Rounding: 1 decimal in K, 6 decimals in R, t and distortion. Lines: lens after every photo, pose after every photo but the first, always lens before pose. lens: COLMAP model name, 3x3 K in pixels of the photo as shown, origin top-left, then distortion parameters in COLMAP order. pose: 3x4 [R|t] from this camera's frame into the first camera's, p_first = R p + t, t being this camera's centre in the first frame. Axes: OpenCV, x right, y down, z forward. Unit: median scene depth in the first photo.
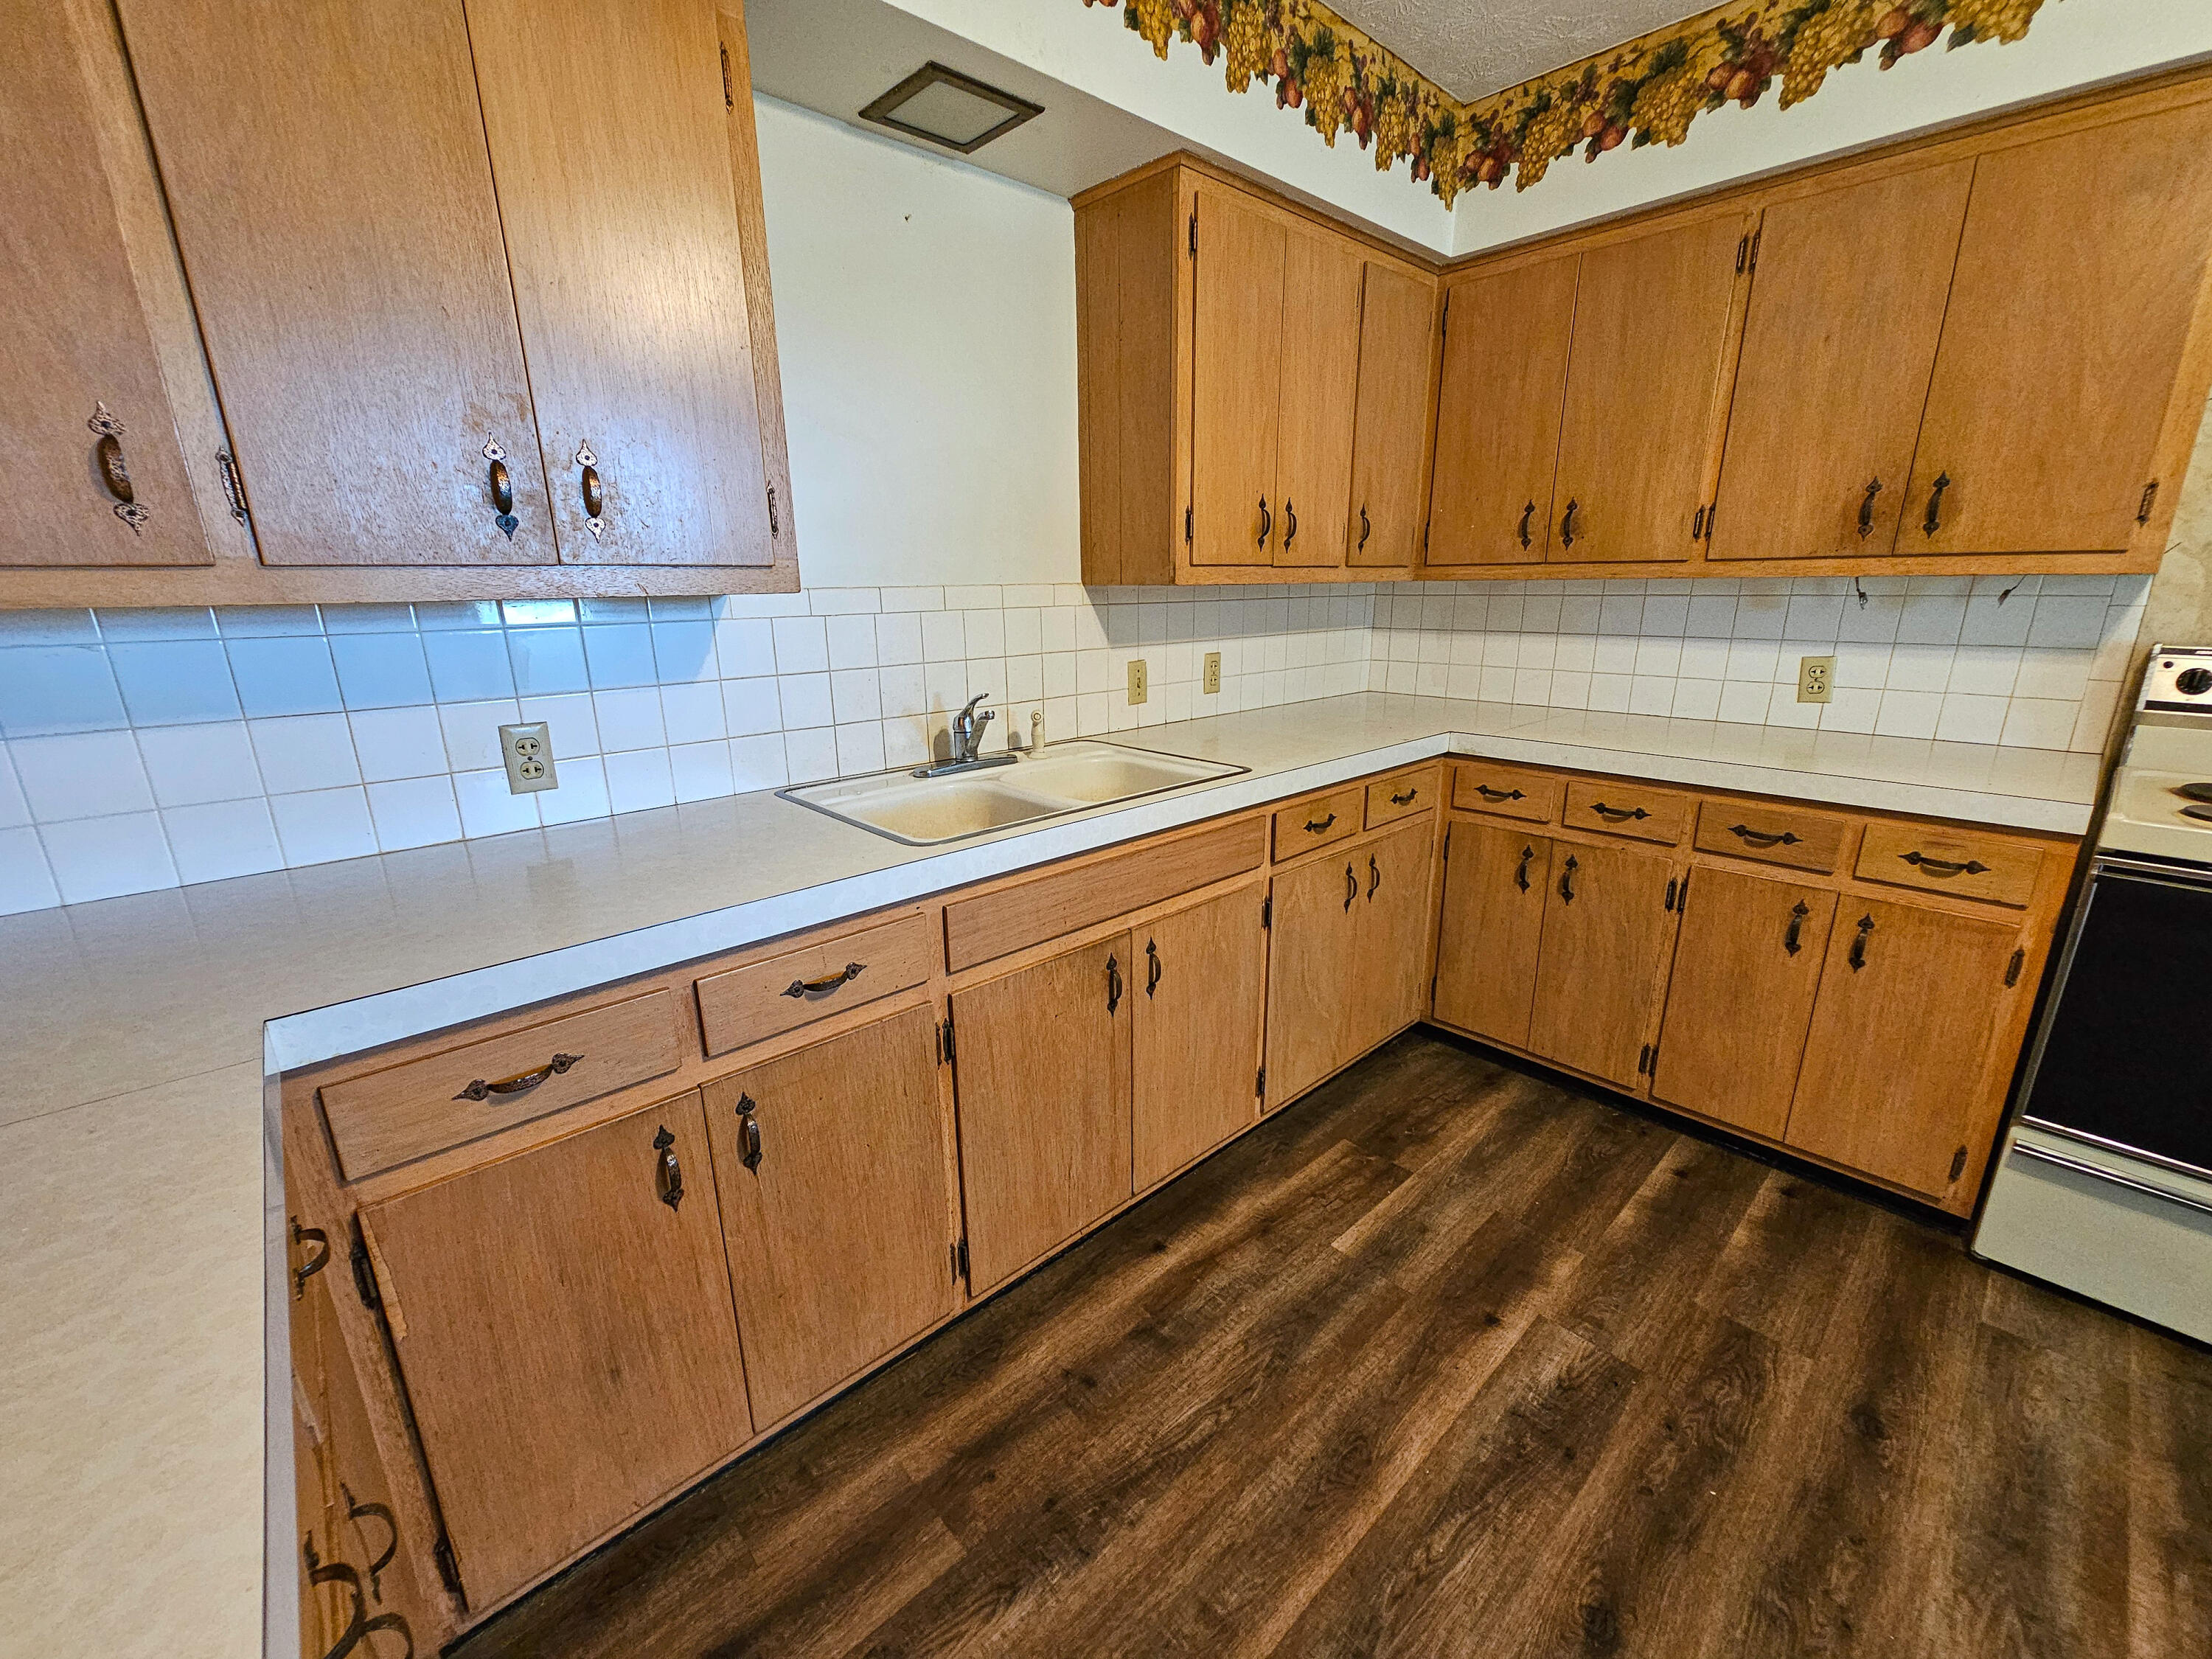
lens RADIAL K [[902.2, 0, 1091.4], [0, 902.2, 841.3], [0, 0, 1]] dist [-0.002107, -0.000810]
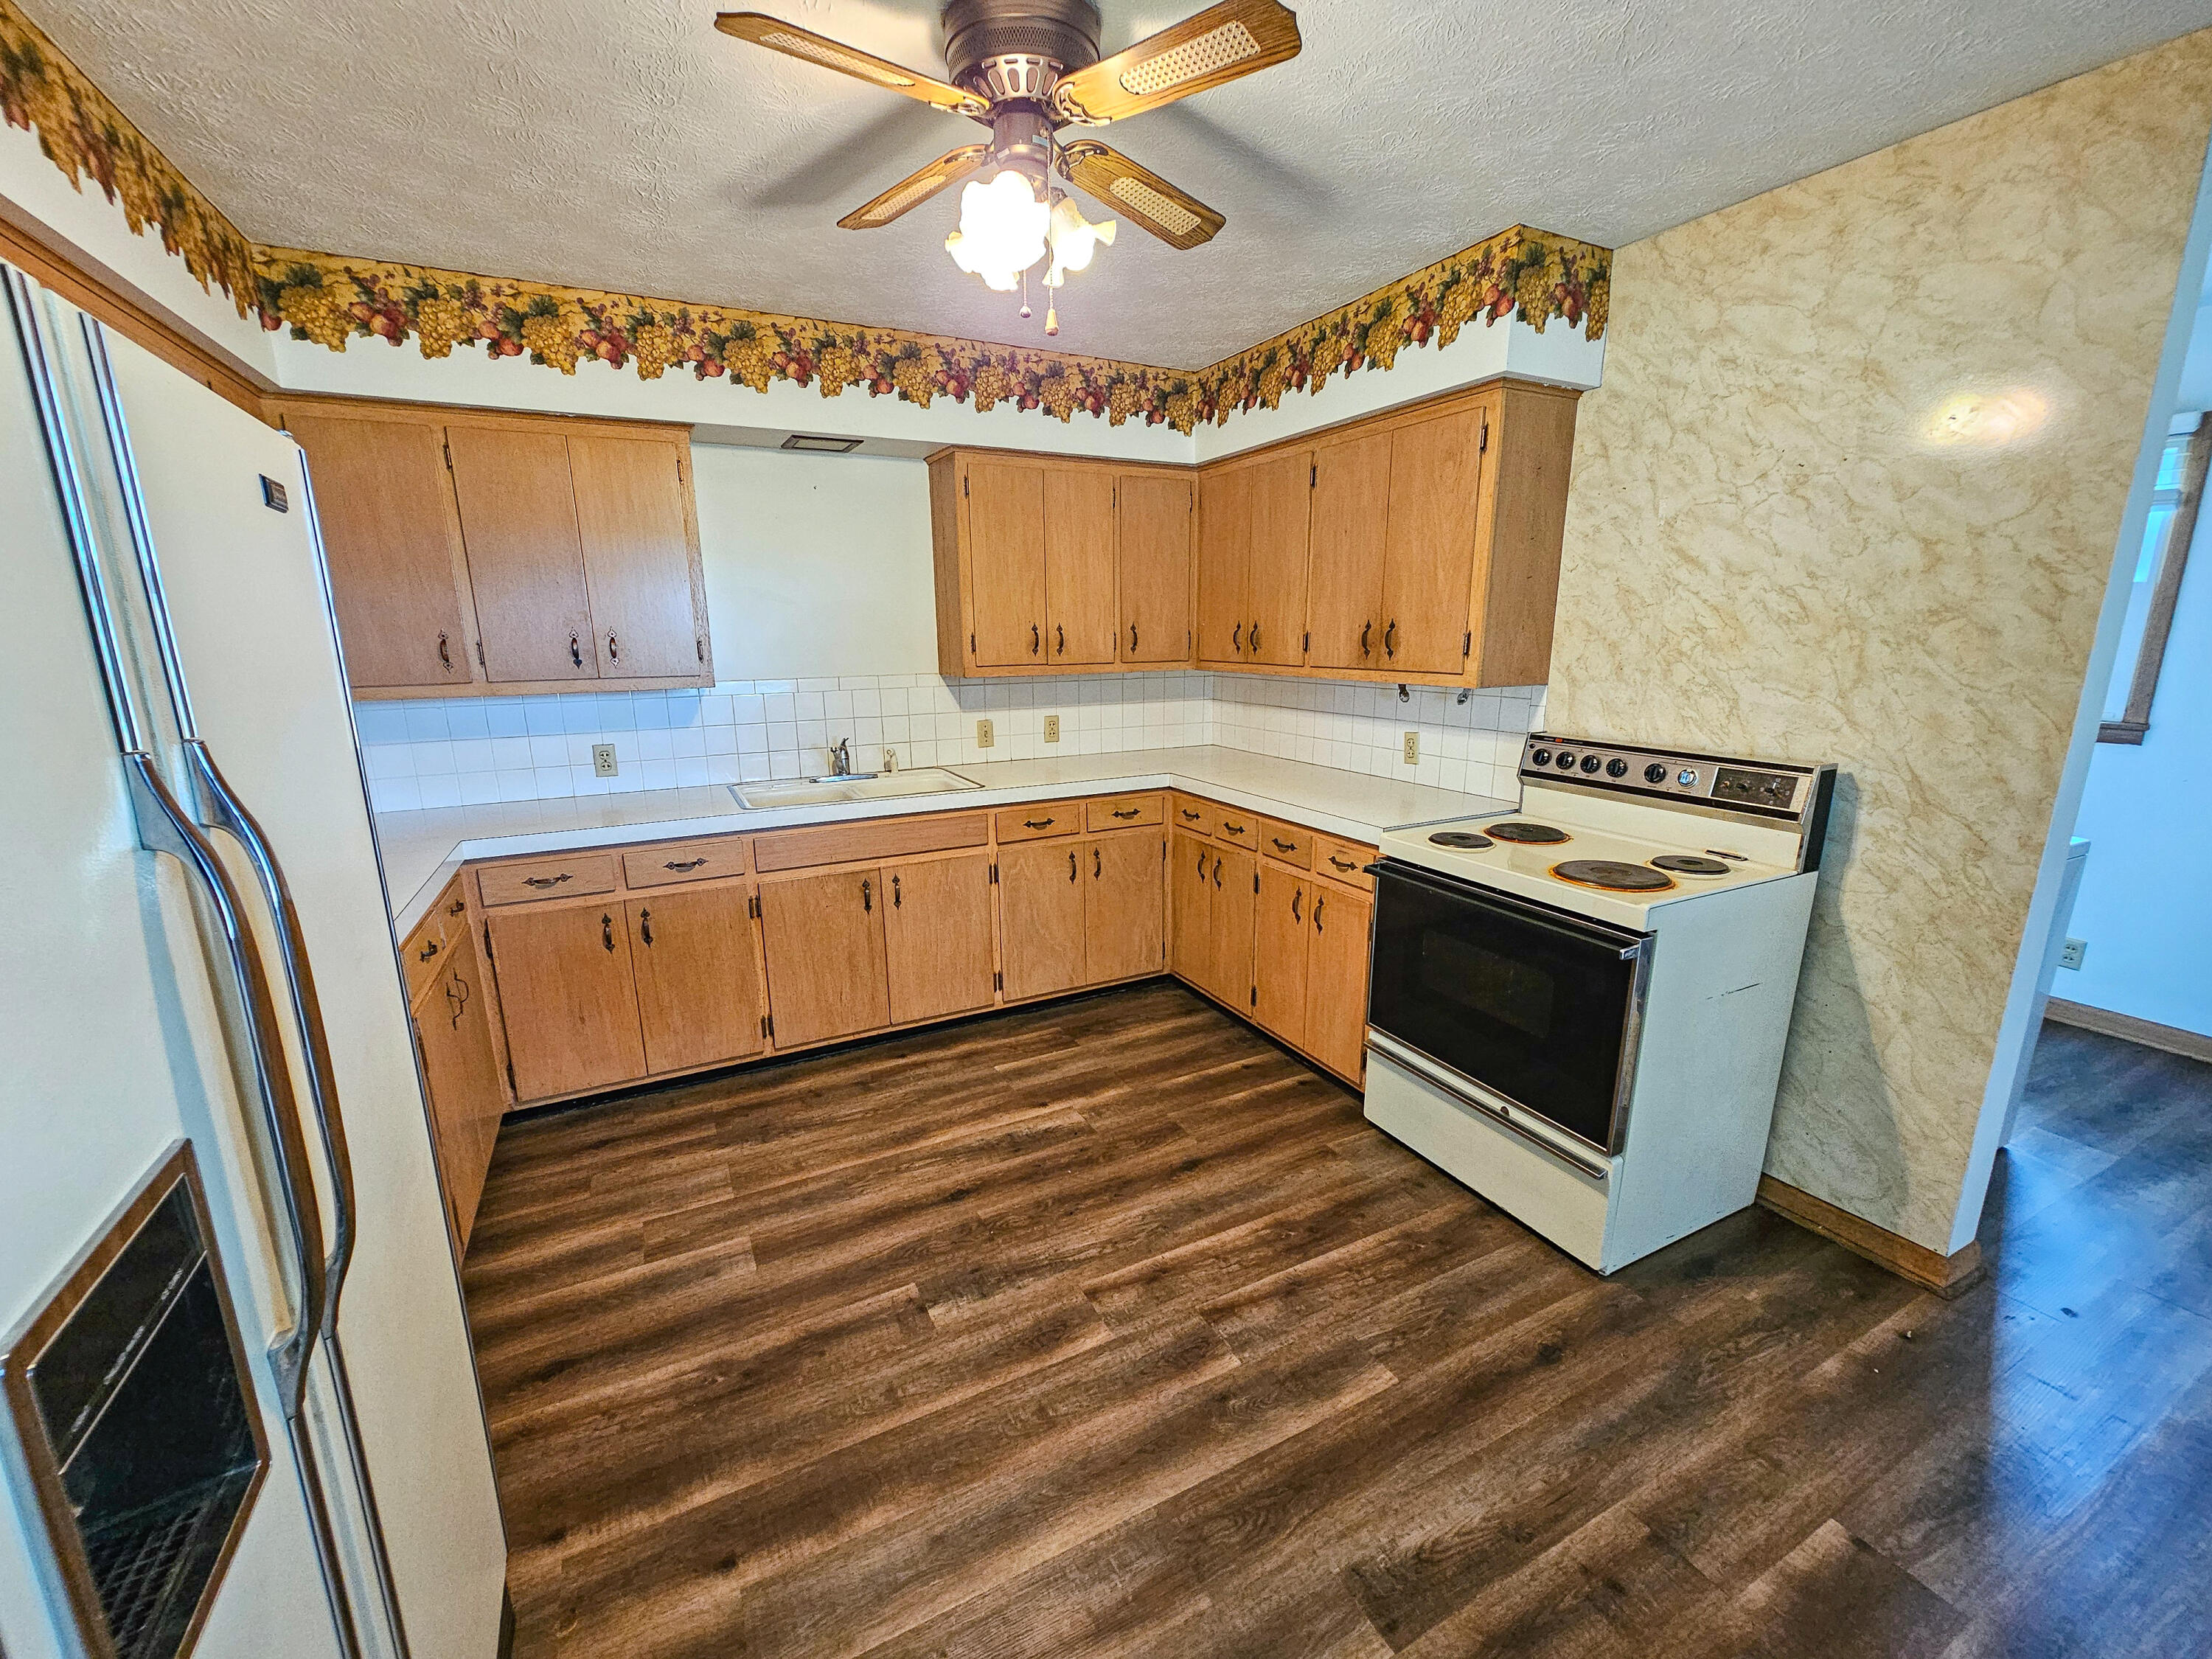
lens RADIAL K [[906.9, 0, 1092.6], [0, 906.9, 838.3], [0, 0, 1]] dist [0.001837, 0.000066]
pose [[0.964713, 0.063557, -0.255519, 0.827156], [-0.075571, 0.996436, -0.037468, 0.066194], [0.252227, 0.055456, 0.966078, -0.608979]]
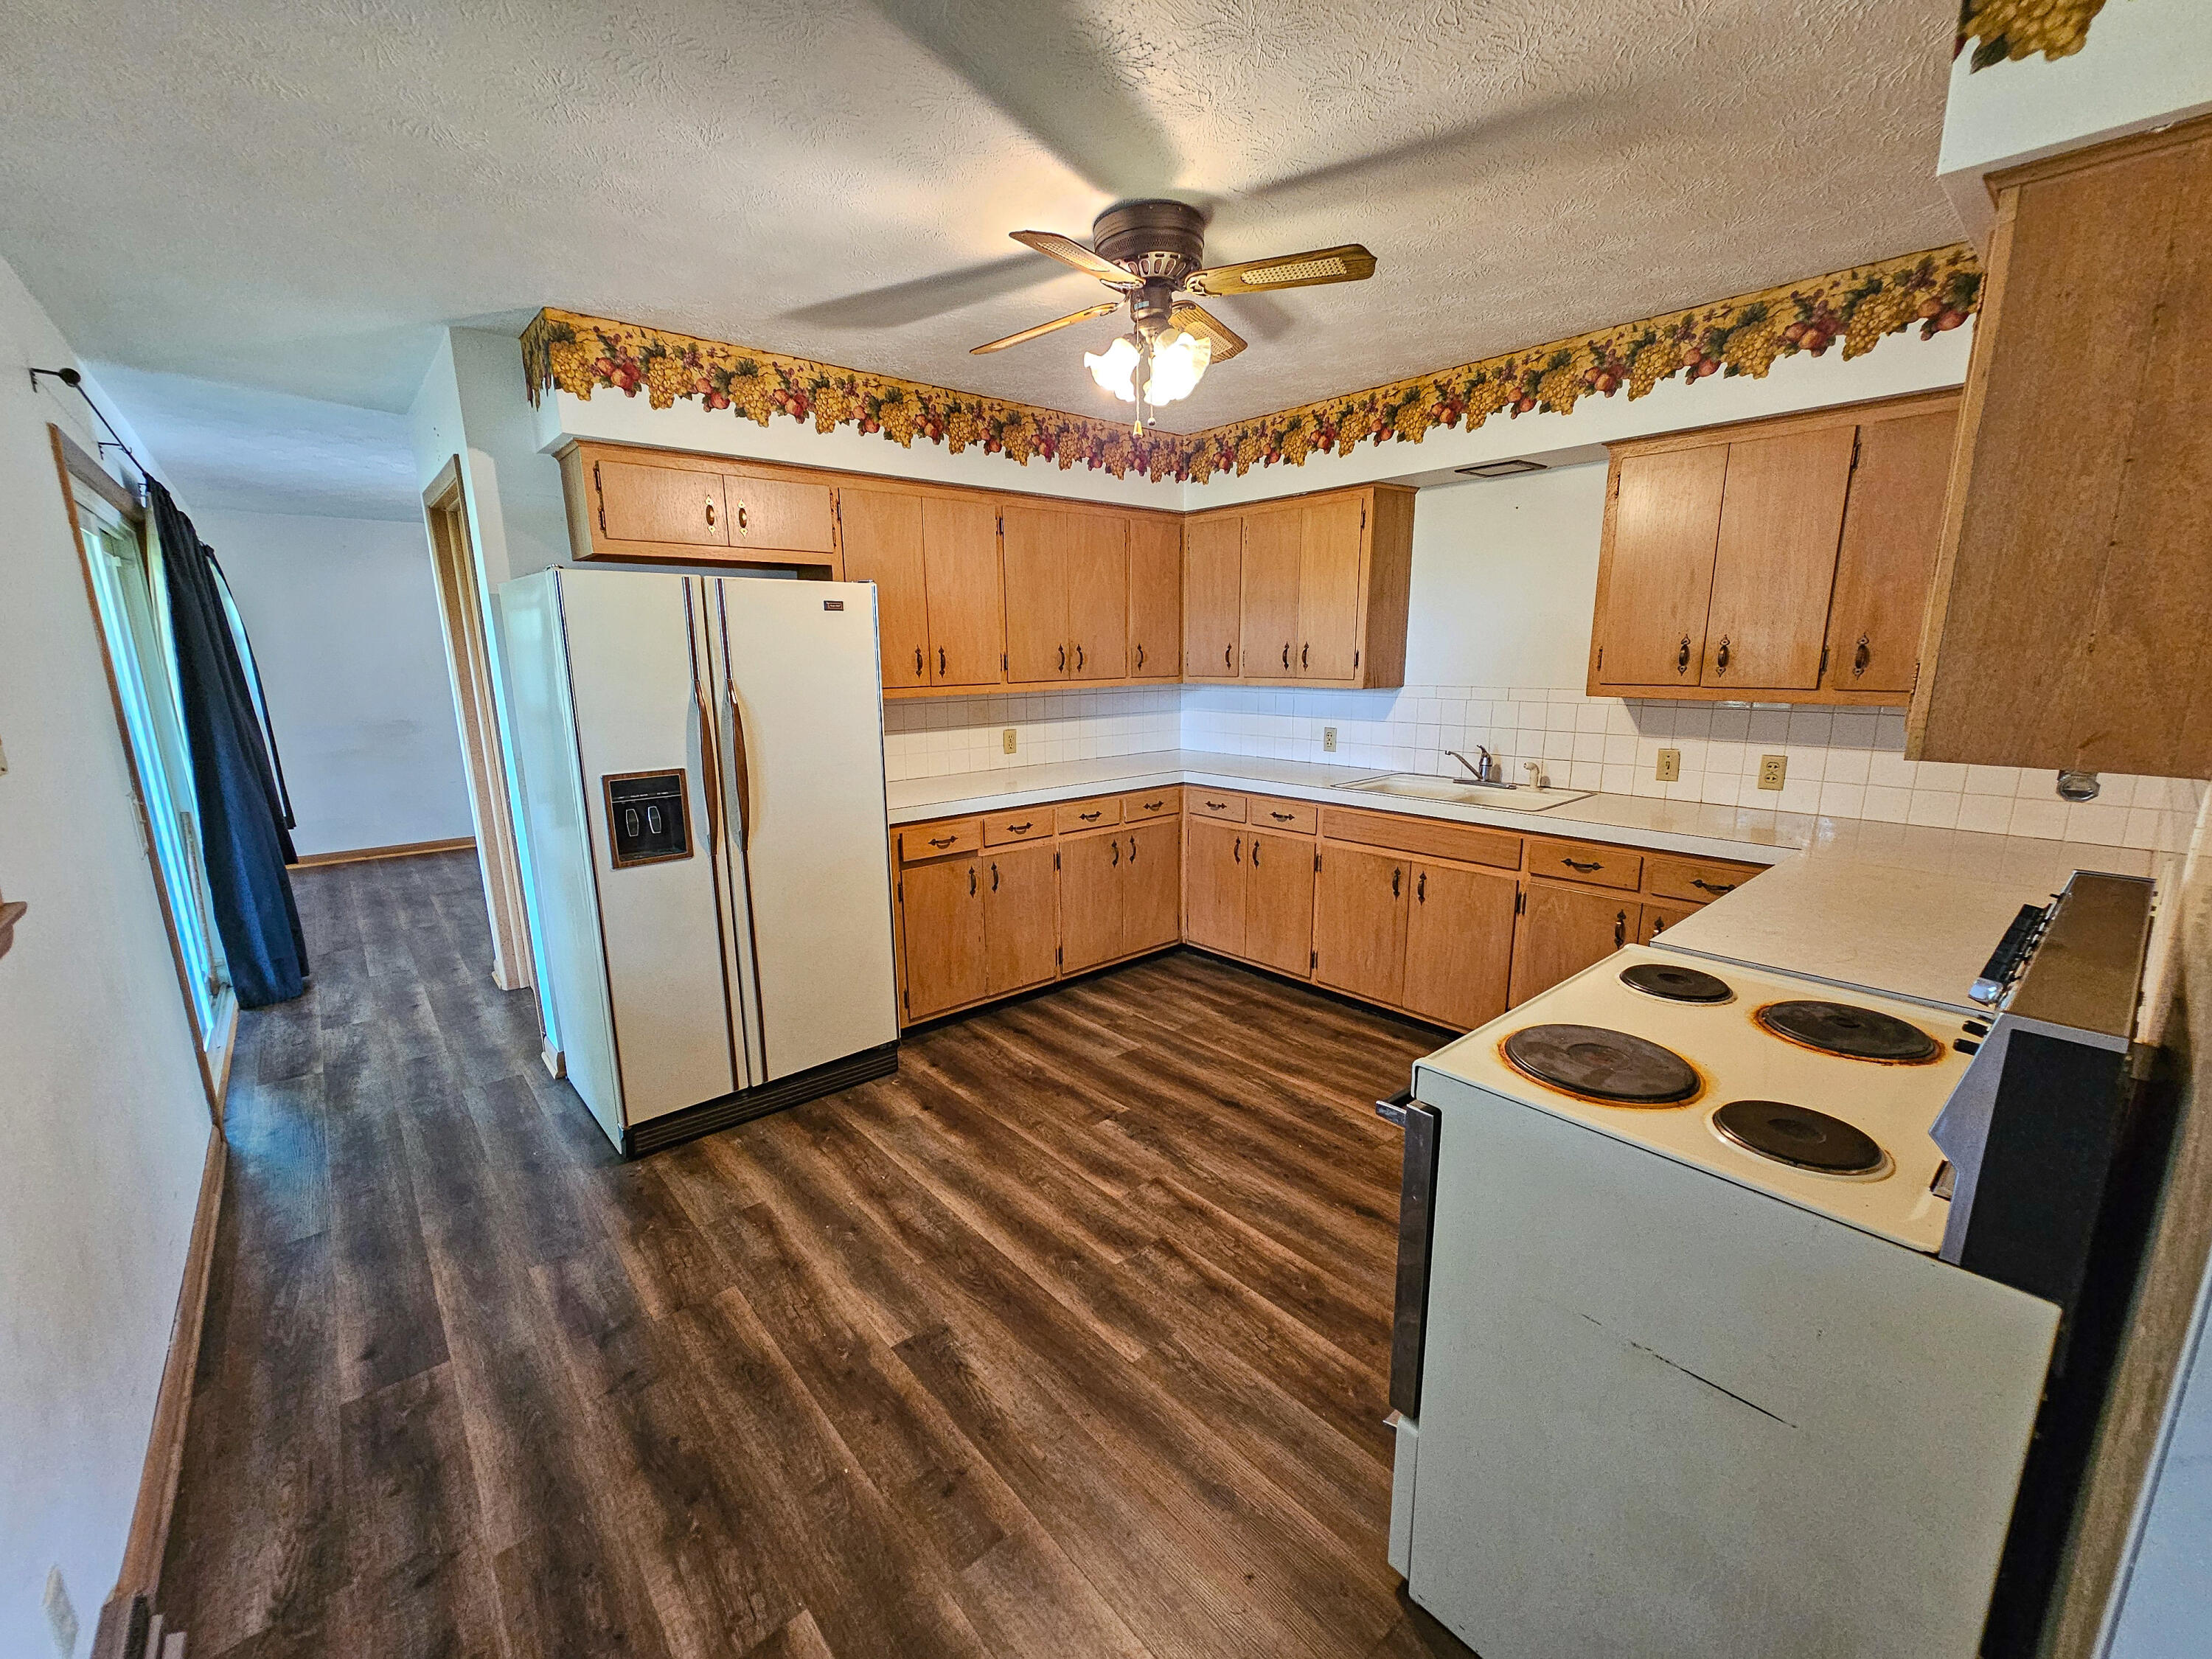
lens RADIAL K [[902.2, 0, 1091.4], [0, 902.2, 841.3], [0, 0, 1]] dist [-0.002107, -0.000810]
pose [[-0.027469, 0.223806, -0.974246, 1.783749], [-0.265868, 0.937875, 0.222947, -0.179177], [0.963618, 0.265145, 0.033740, 0.203729]]
